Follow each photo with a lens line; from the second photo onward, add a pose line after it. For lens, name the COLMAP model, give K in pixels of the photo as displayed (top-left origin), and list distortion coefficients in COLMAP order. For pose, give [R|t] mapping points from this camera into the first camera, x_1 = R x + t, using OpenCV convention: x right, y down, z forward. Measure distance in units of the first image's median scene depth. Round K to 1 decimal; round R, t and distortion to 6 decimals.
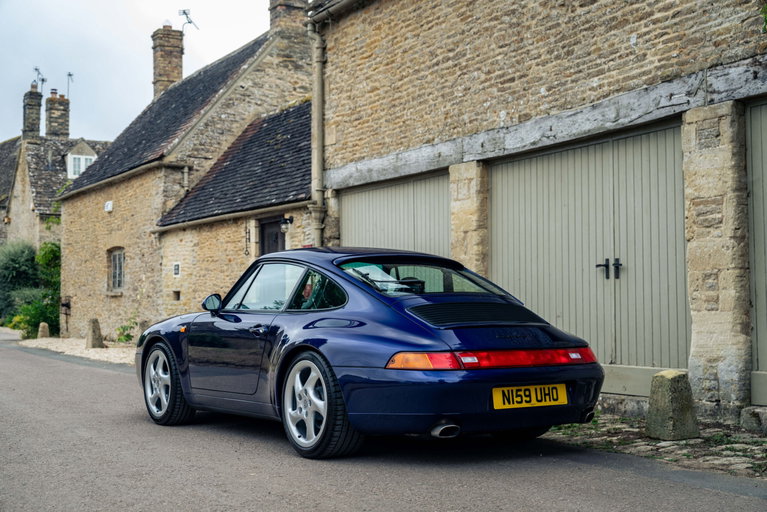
lens RADIAL K [[1125.6, 0, 413.0], [0, 1125.6, 238.2], [0, 0, 1]] dist [0.134868, 0.000000]
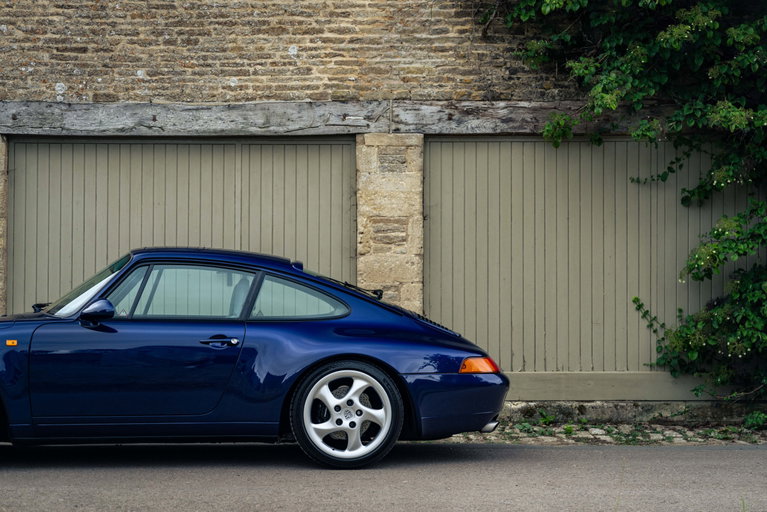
lens RADIAL K [[1515.6, 0, 365.3], [0, 1515.6, 289.6], [0, 0, 1]] dist [0.087575, 0.000000]
pose [[0.504609, 0.019225, 0.863134, -0.954900], [-0.063619, 0.997862, 0.014967, 0.013299], [-0.861001, -0.062465, 0.504753, 0.254524]]
